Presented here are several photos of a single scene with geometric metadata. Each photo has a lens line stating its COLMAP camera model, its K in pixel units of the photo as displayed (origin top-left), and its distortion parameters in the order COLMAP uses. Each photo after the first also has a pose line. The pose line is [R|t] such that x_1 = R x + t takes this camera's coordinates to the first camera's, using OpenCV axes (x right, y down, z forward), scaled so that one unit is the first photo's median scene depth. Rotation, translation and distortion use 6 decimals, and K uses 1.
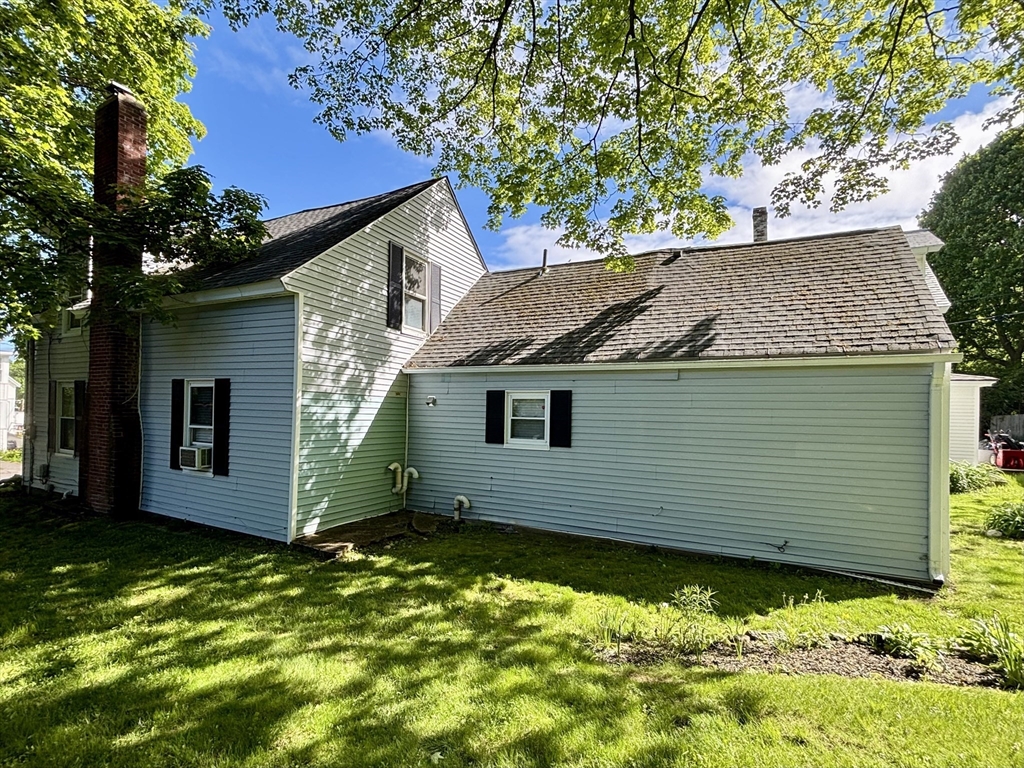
lens RADIAL K [[476.6, 0, 515.0], [0, 476.6, 417.7], [0, 0, 1]] dist [-0.004361, -0.000466]
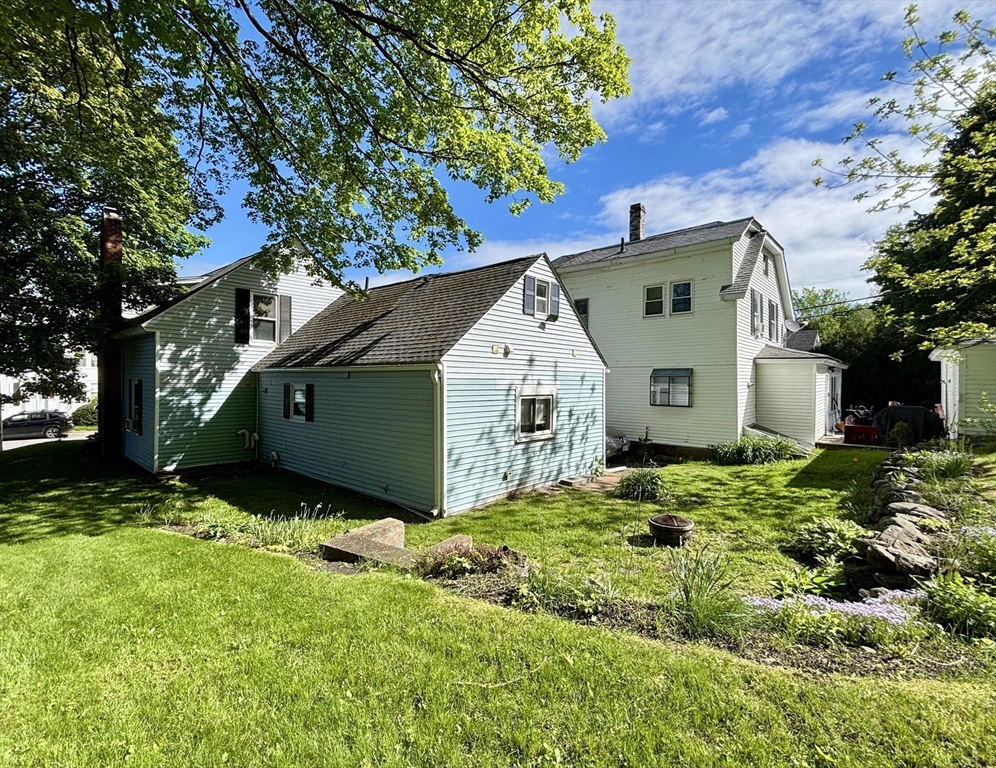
lens RADIAL K [[468.4, 0, 499.2], [0, 468.4, 379.1], [0, 0, 1]] dist [-0.022507, 0.000115]
pose [[0.967336, -0.014950, -0.253056, 1.044090], [0.012069, 0.999844, -0.012931, -0.045716], [0.253210, 0.009455, 0.967365, -0.291353]]
